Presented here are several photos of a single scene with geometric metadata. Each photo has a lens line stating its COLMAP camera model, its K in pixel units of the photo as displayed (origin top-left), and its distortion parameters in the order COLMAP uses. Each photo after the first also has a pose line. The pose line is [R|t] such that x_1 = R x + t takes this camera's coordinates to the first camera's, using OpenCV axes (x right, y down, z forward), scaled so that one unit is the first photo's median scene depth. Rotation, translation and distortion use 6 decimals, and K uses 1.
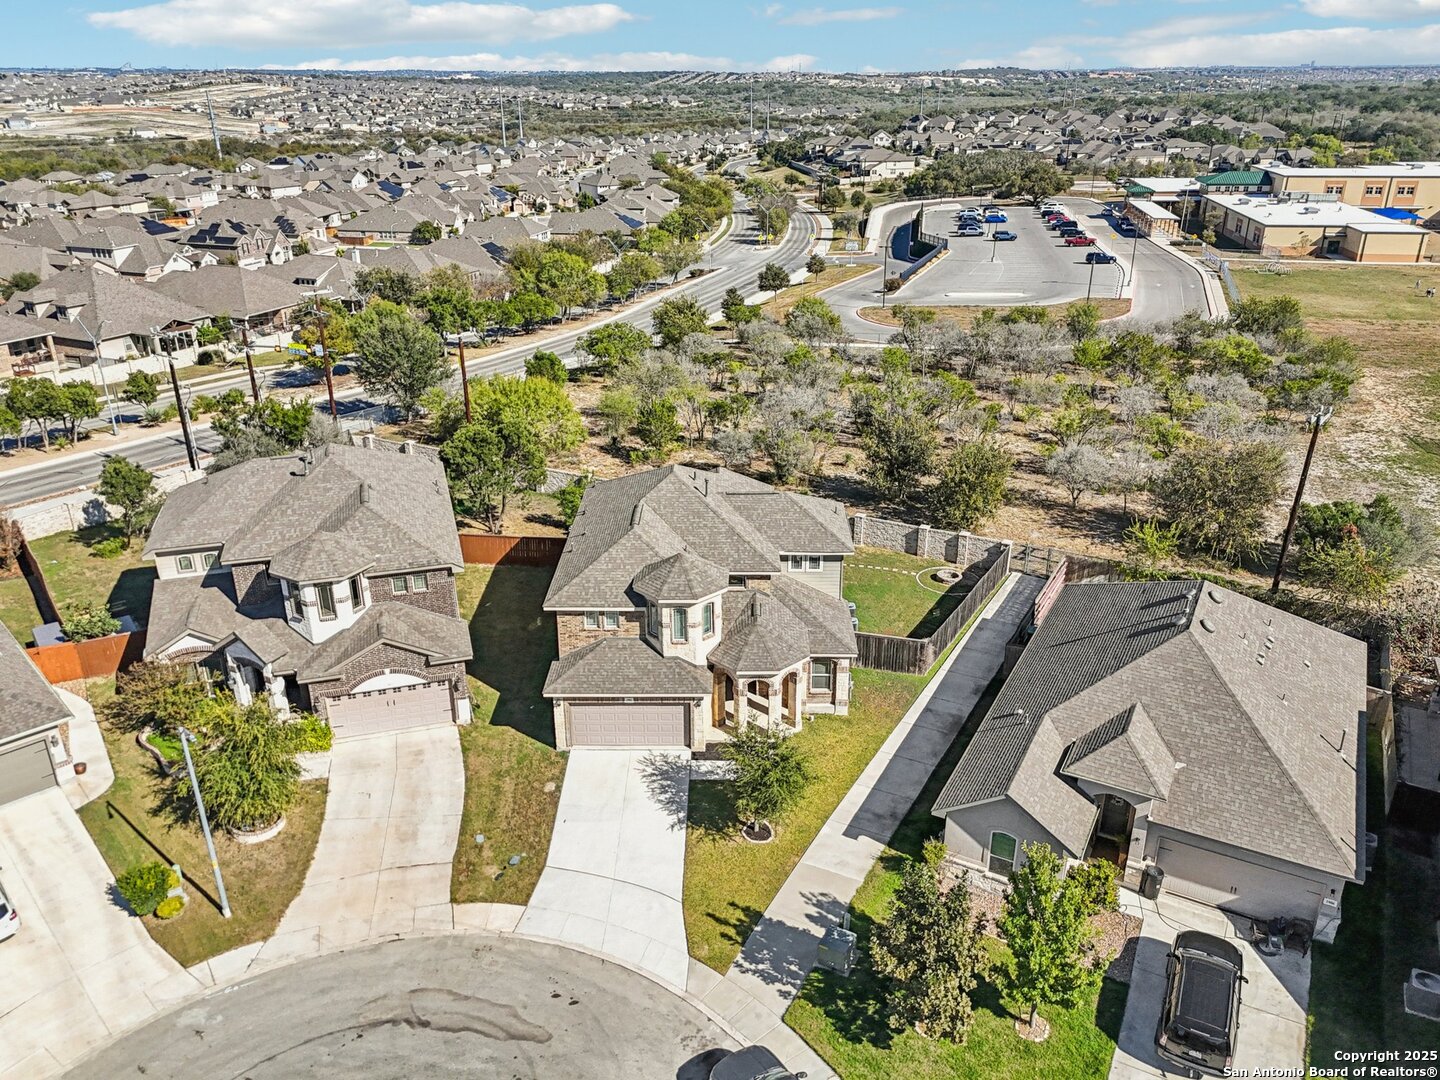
lens RADIAL K [[1098.2, 0, 709.8], [0, 1098.2, 531.7], [0, 0, 1]] dist [0.061893, -0.051861]
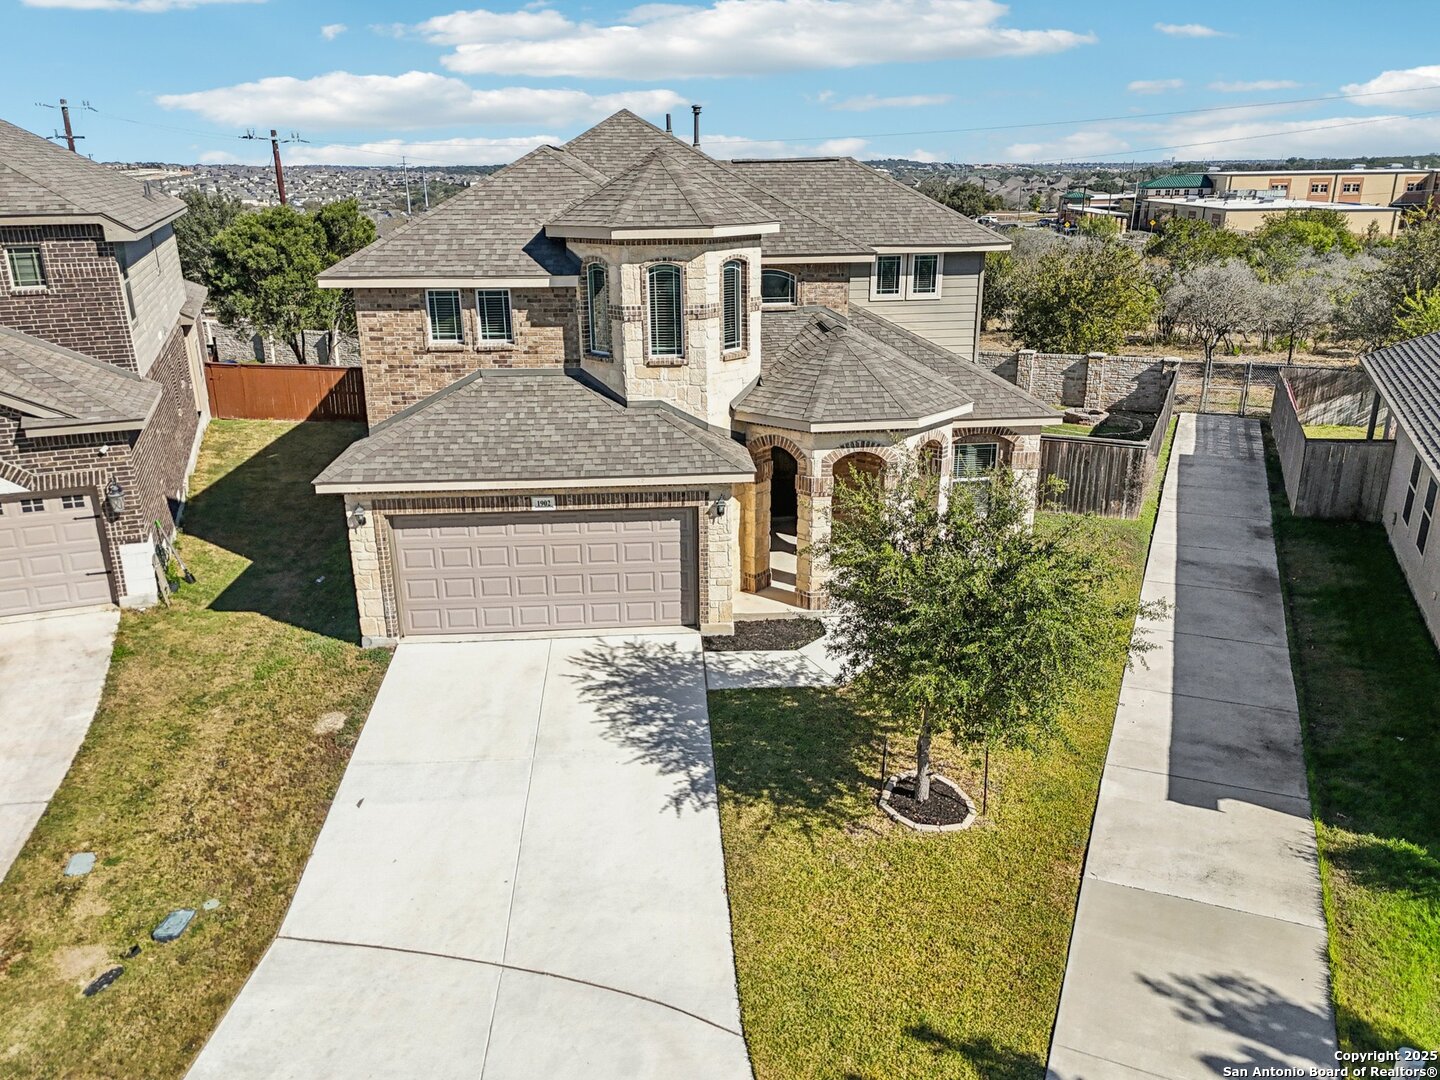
lens RADIAL K [[1084.8, 0, 708.5], [0, 1084.8, 546.1], [0, 0, 1]] dist [0.054322, -0.050315]
pose [[0.996703, -0.029899, 0.075421, -0.042148], [0.034246, 0.997786, -0.057019, 0.184553], [-0.073550, 0.059414, 0.995520, 0.583295]]
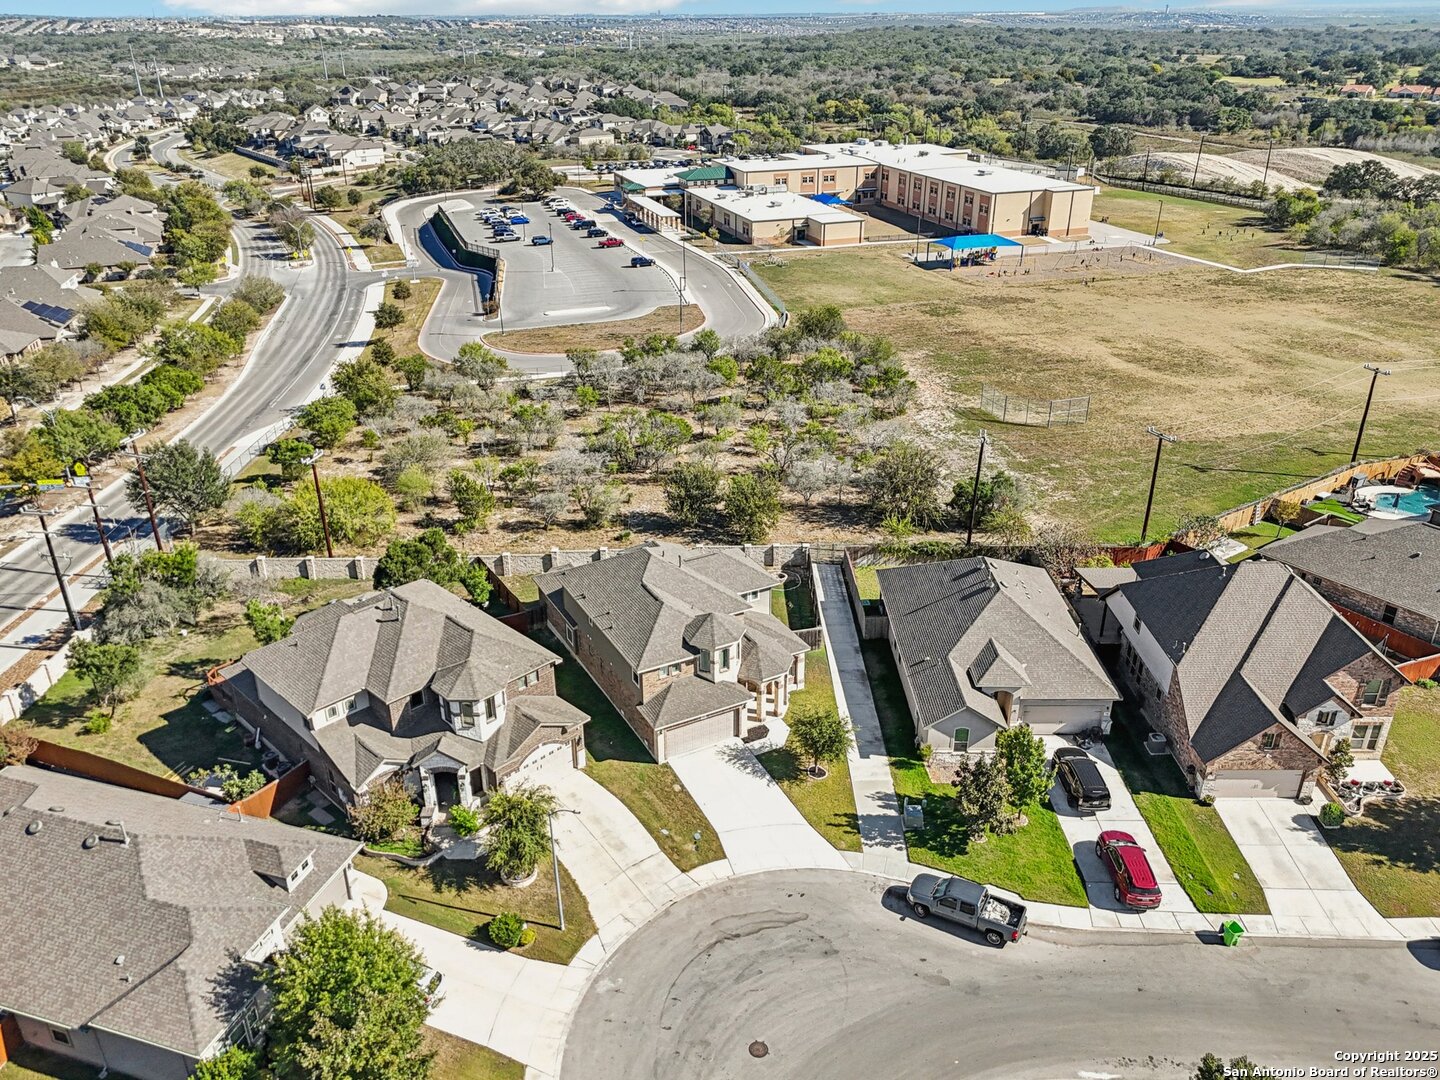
lens RADIAL K [[1098.2, 0, 709.8], [0, 1098.2, 531.7], [0, 0, 1]] dist [0.061893, -0.051861]
pose [[0.876618, -0.204147, 0.435735, -0.636909], [0.186461, 0.978907, 0.083505, -0.207258], [-0.443592, 0.008045, 0.896193, -0.329758]]
